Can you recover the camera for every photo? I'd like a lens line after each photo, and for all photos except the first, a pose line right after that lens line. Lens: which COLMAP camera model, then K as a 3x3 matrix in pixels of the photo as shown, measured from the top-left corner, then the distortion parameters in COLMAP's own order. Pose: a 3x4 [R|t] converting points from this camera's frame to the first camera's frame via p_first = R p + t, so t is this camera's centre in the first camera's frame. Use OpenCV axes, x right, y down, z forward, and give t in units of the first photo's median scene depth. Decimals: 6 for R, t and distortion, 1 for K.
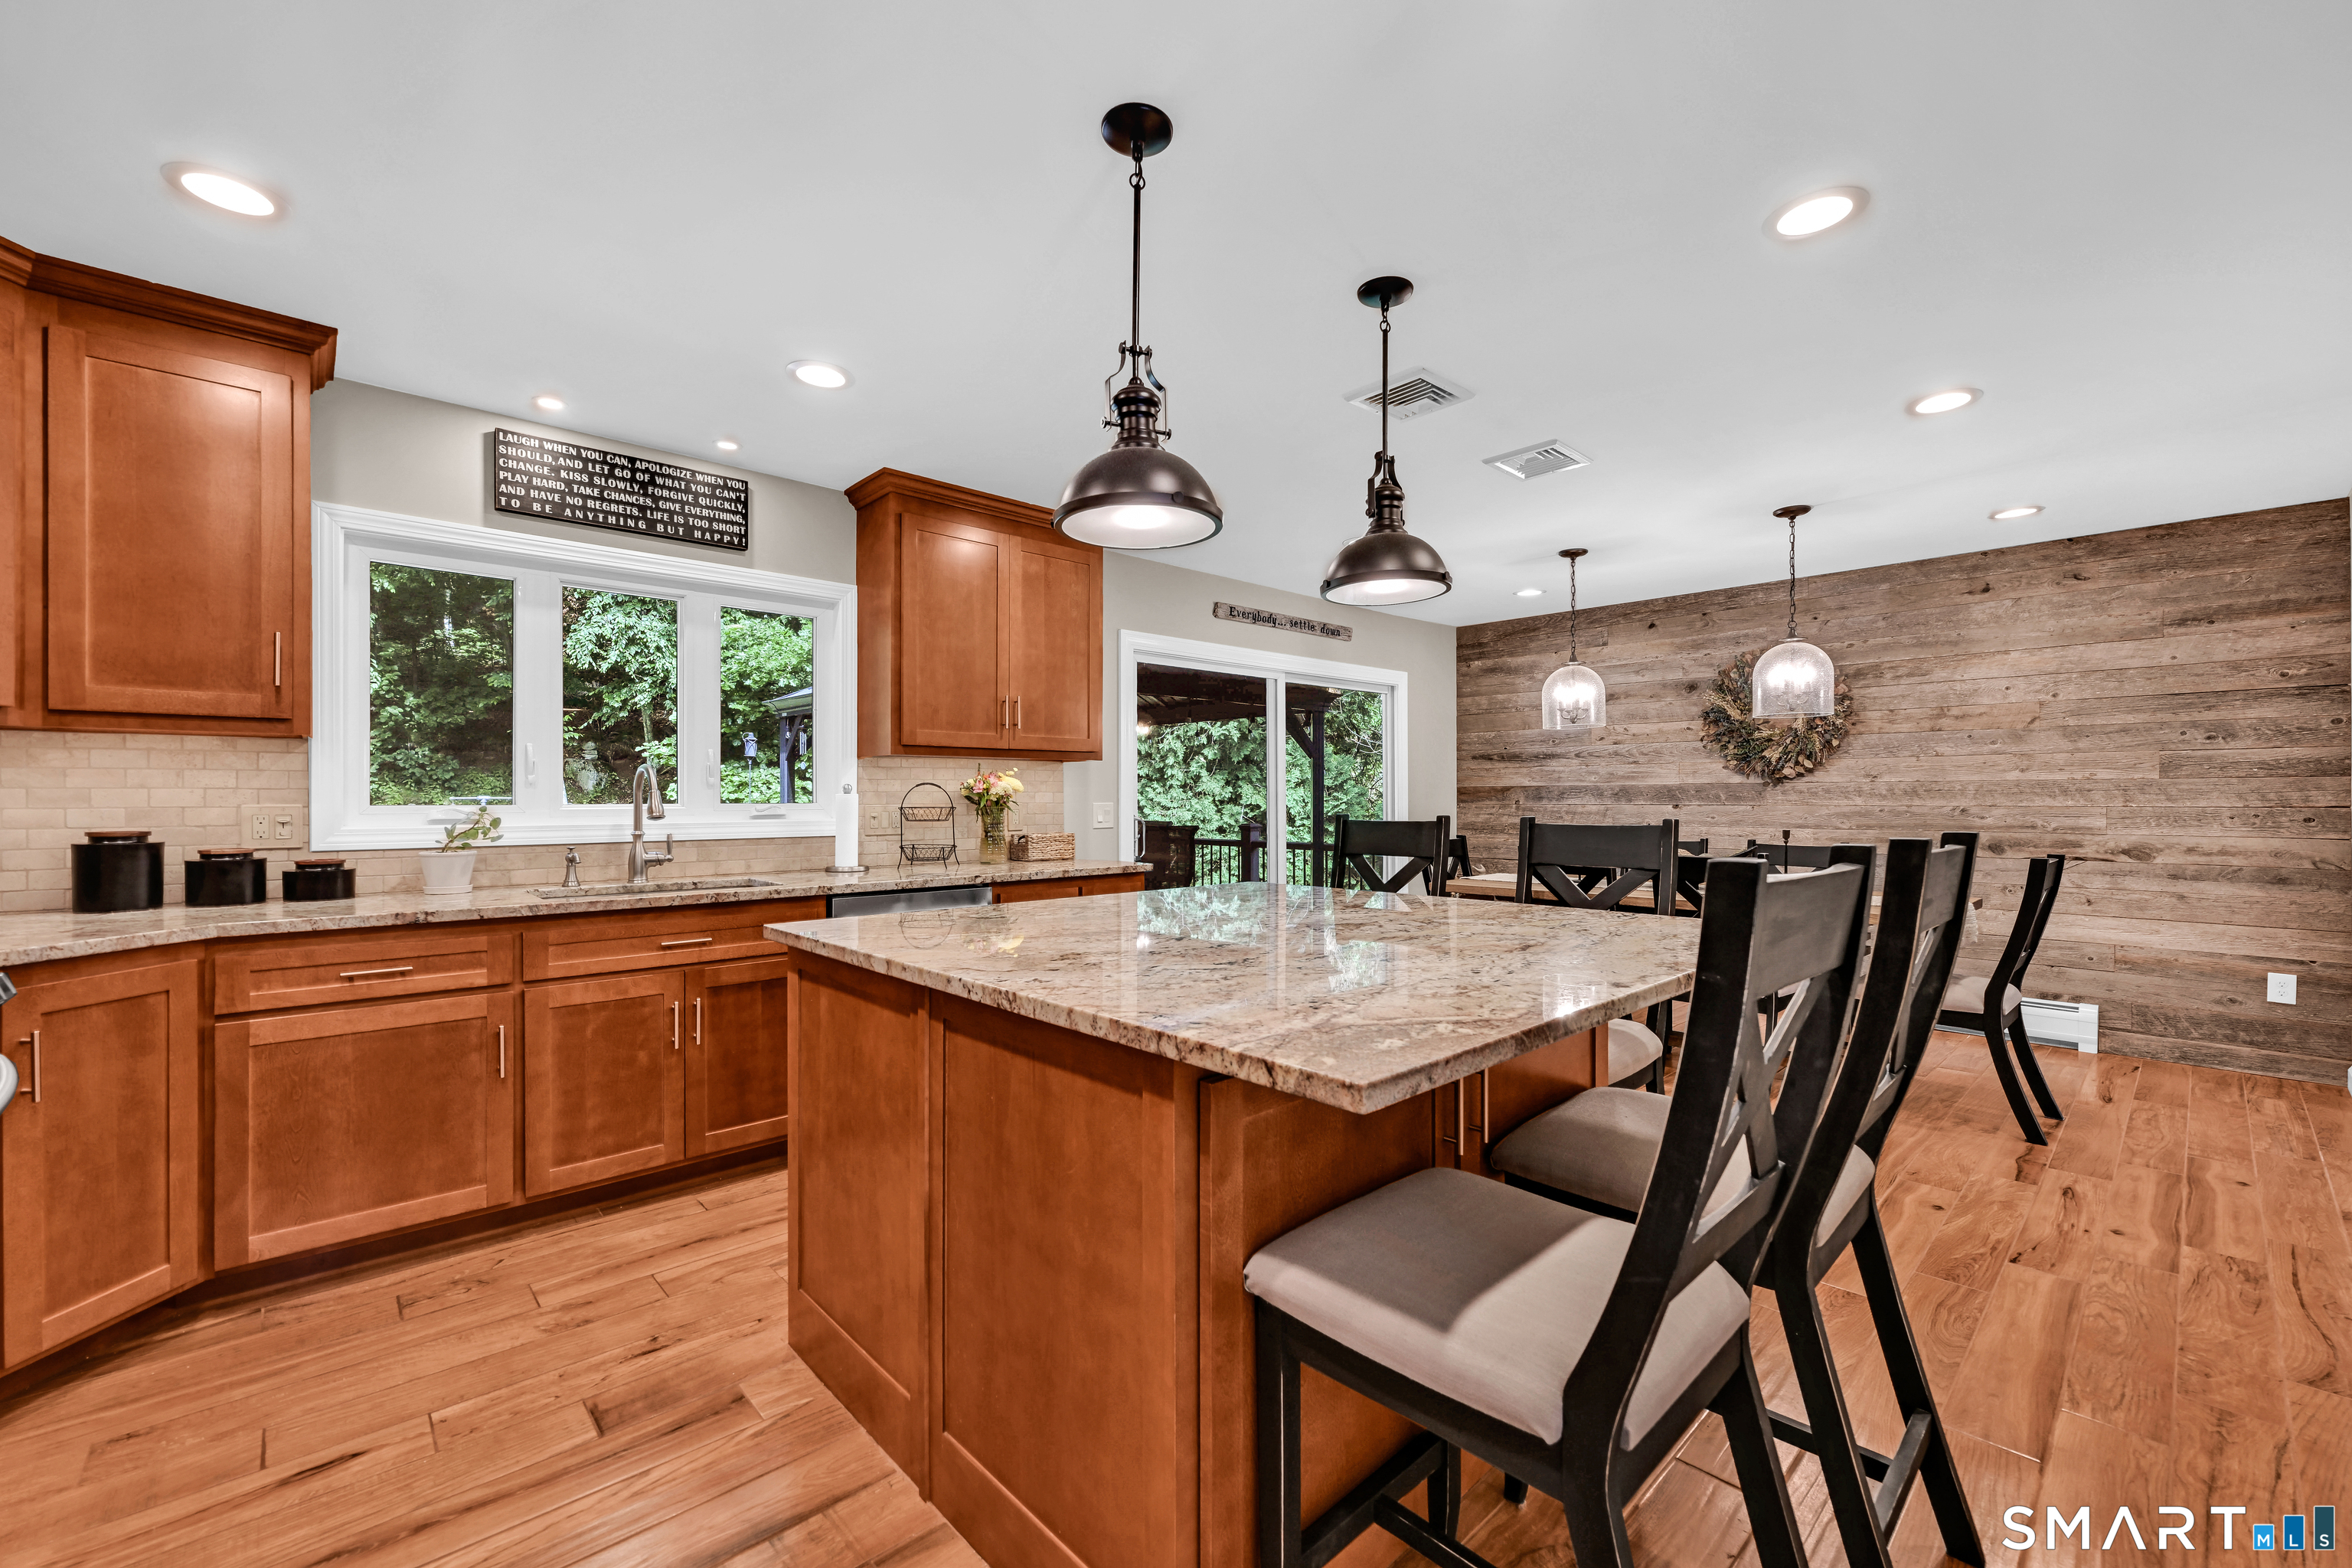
lens RADIAL K [[931.6, 0, 1163.2], [0, 931.6, 794.8], [0, 0, 1]] dist [-0.001805, 0.001463]
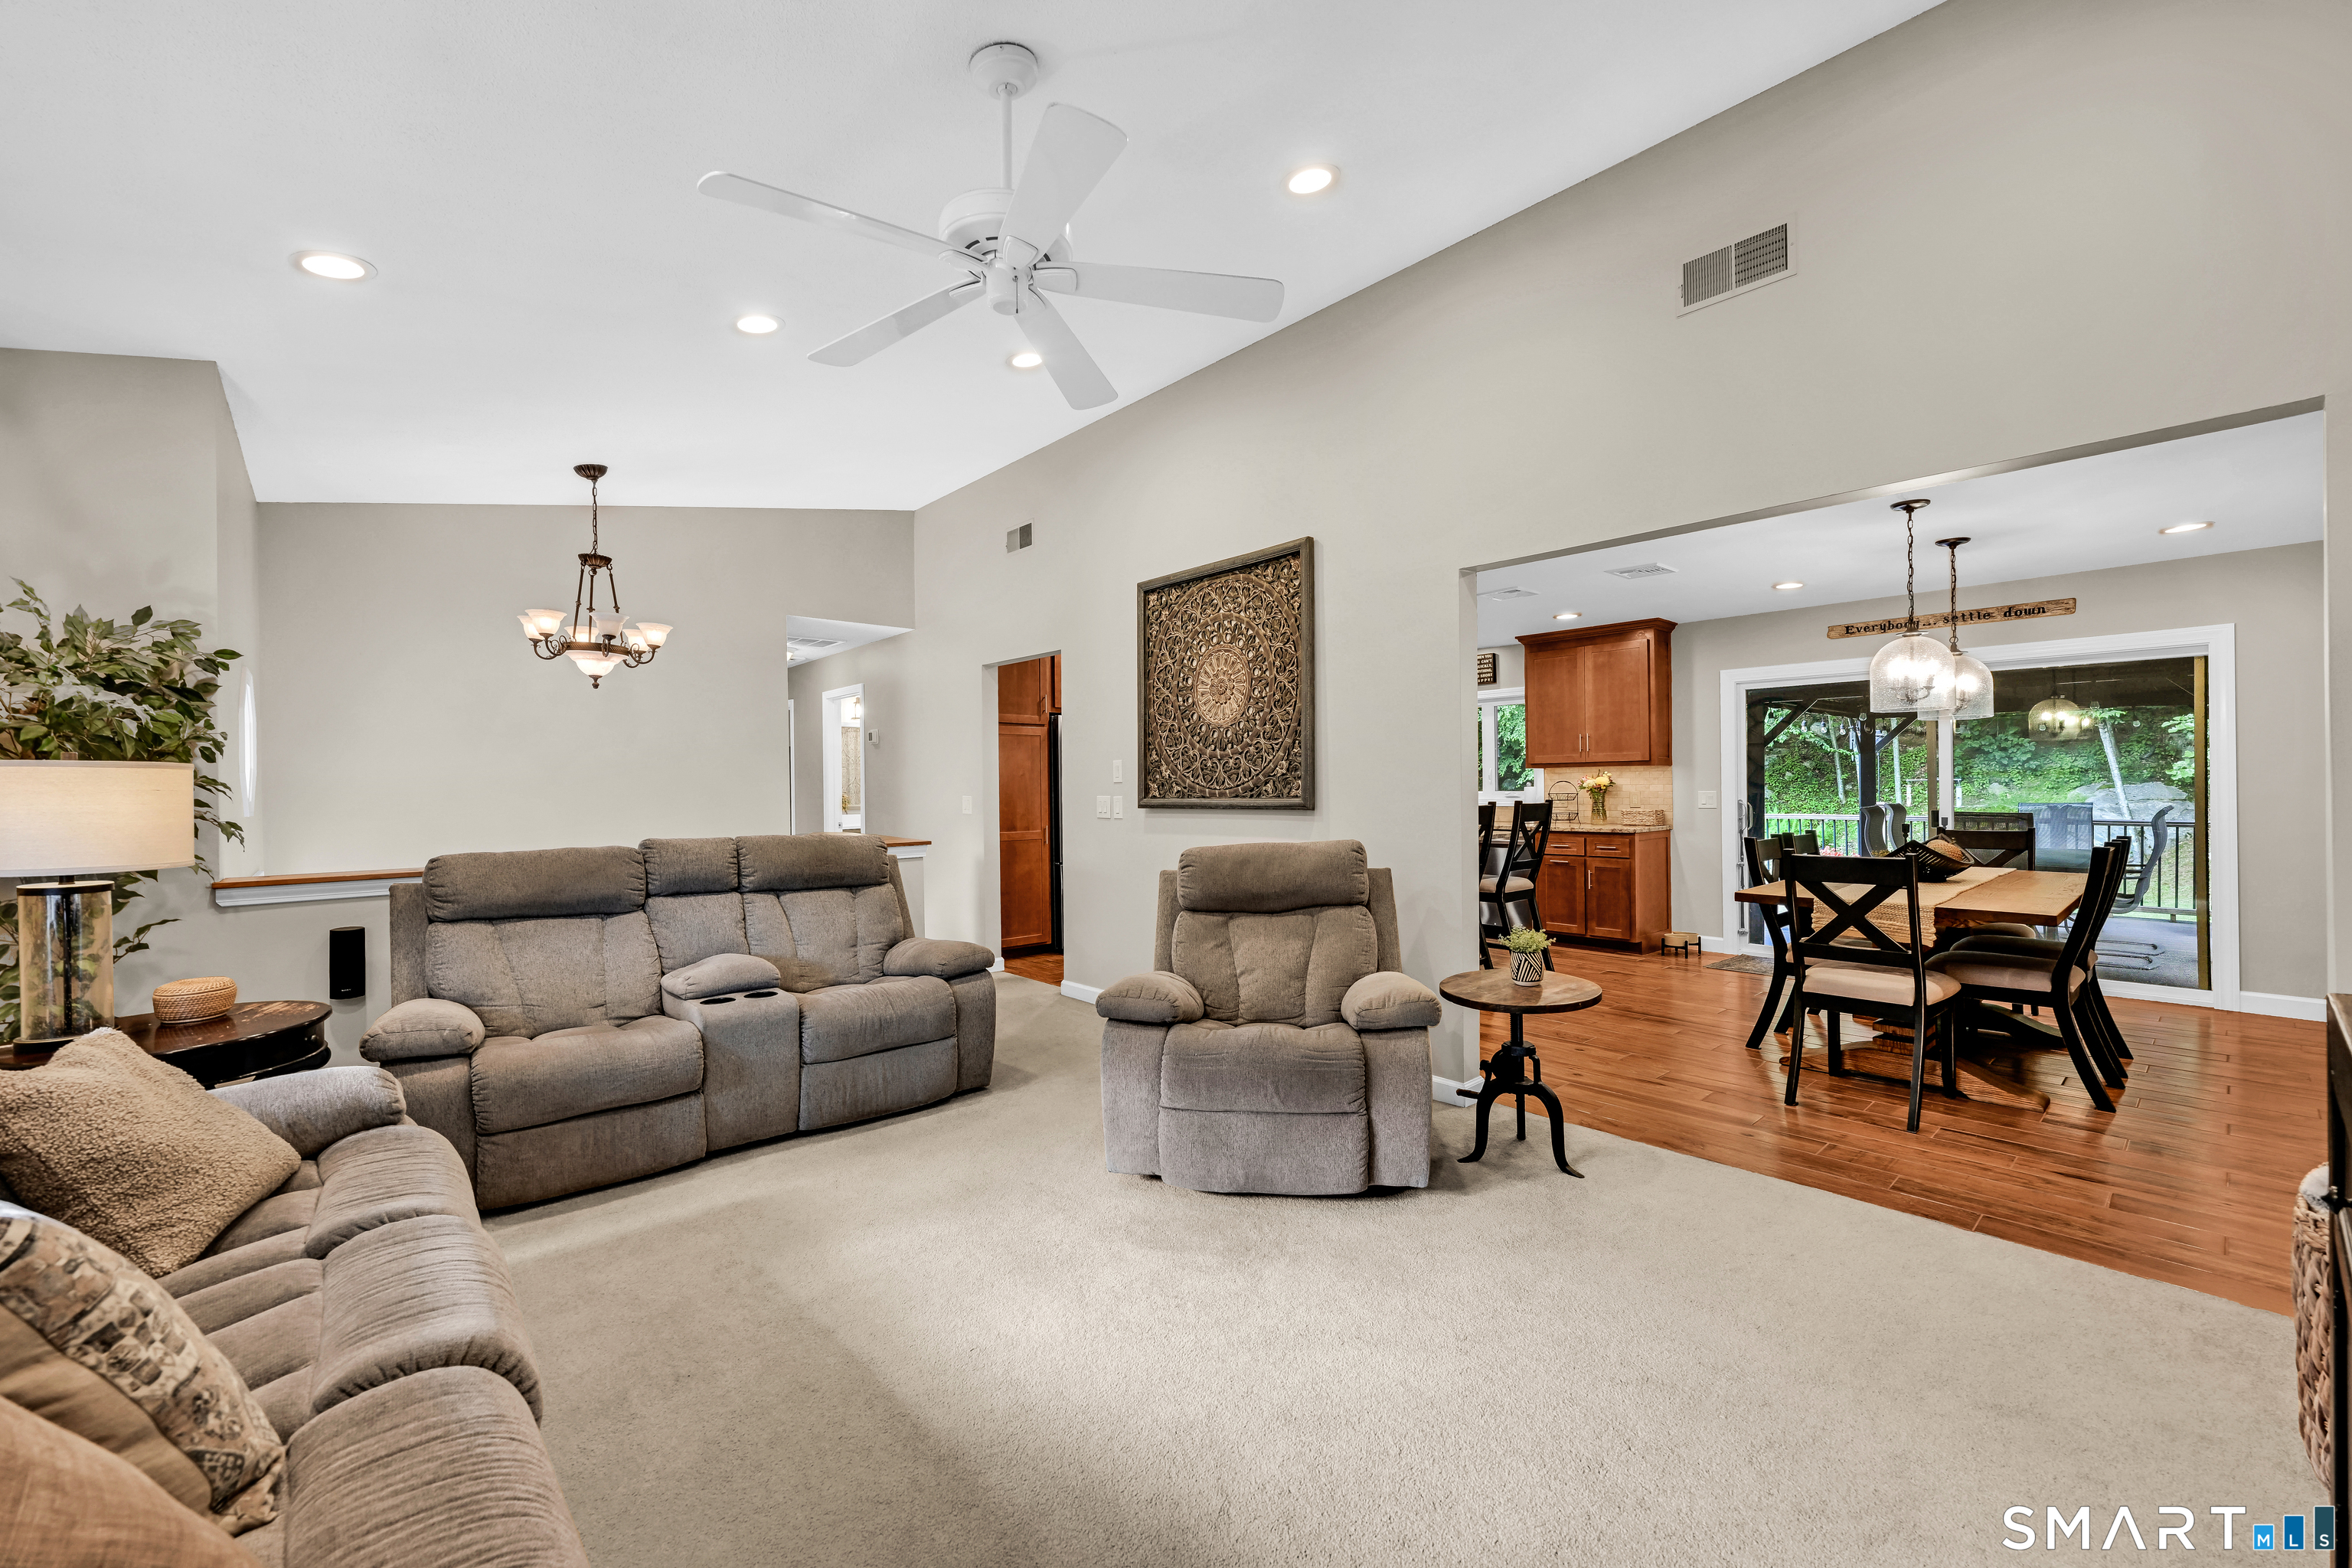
lens RADIAL K [[931.6, 0, 1153.6], [0, 931.6, 787.6], [0, 0, 1]] dist [-0.001805, 0.001463]
pose [[-0.043657, 0.004999, -0.999034, 1.503995], [0.013618, 0.999898, 0.004409, -0.017901], [0.998954, -0.013412, -0.043720, 0.206627]]
